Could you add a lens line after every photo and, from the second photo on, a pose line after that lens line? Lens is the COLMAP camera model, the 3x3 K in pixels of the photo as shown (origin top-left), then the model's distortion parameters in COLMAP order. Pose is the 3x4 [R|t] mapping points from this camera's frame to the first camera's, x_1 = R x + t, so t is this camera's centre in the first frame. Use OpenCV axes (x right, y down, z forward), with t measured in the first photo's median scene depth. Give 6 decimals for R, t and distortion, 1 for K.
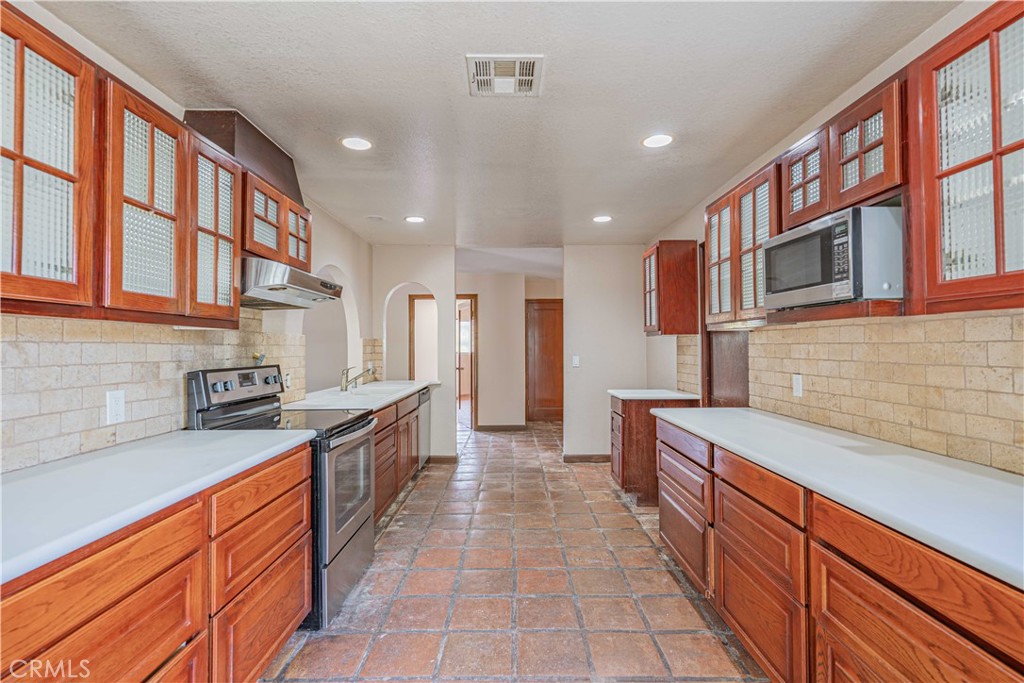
lens RADIAL K [[494.2, 0, 512.6], [0, 494.2, 342.2], [0, 0, 1]] dist [-0.000980, -0.000117]
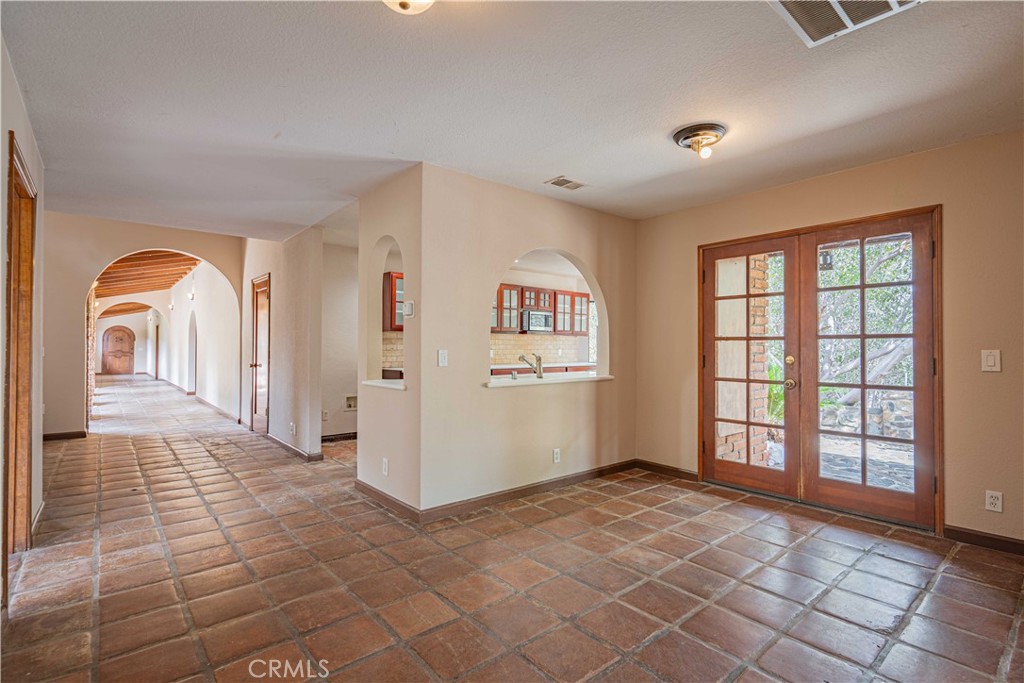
lens RADIAL K [[494.2, 0, 512.8], [0, 494.2, 343.0], [0, 0, 1]] dist [-0.000980, -0.000117]
pose [[-0.643182, 0.010449, 0.765642, -1.611223], [-0.006657, 0.999793, -0.019237, 0.073133], [-0.765685, -0.017469, -0.642979, 2.536488]]
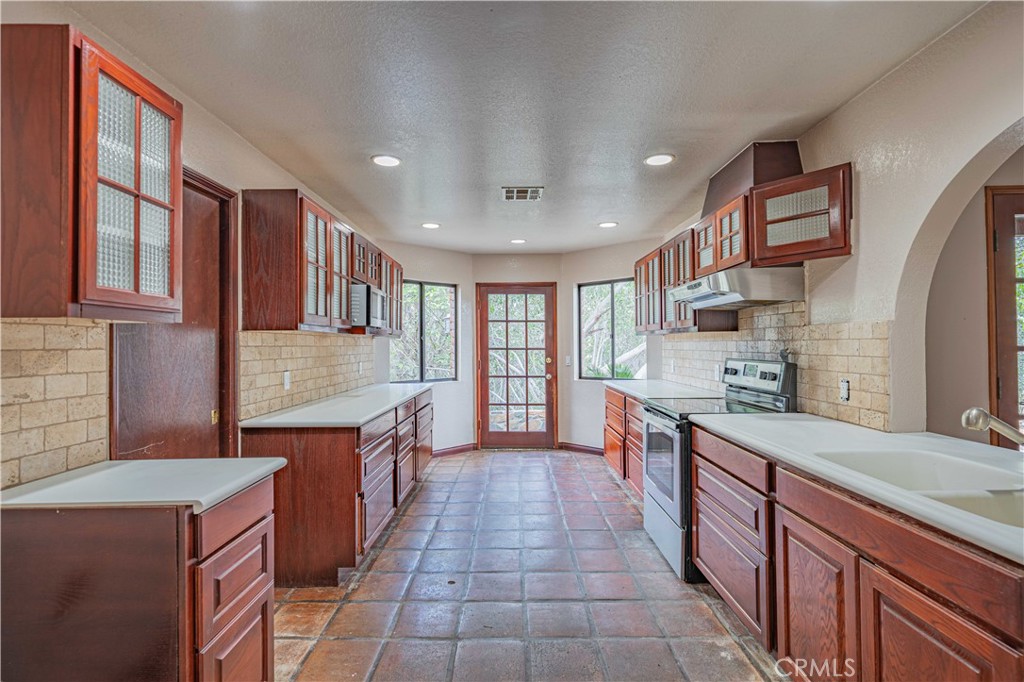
lens RADIAL K [[494.2, 0, 512.8], [0, 494.2, 340.1], [0, 0, 1]] dist [-0.000980, -0.000117]
pose [[-0.999882, 0.014618, 0.004678, 0.011131], [0.014531, 0.999729, -0.018185, 0.017075], [-0.004942, -0.018115, -0.999824, 1.989250]]
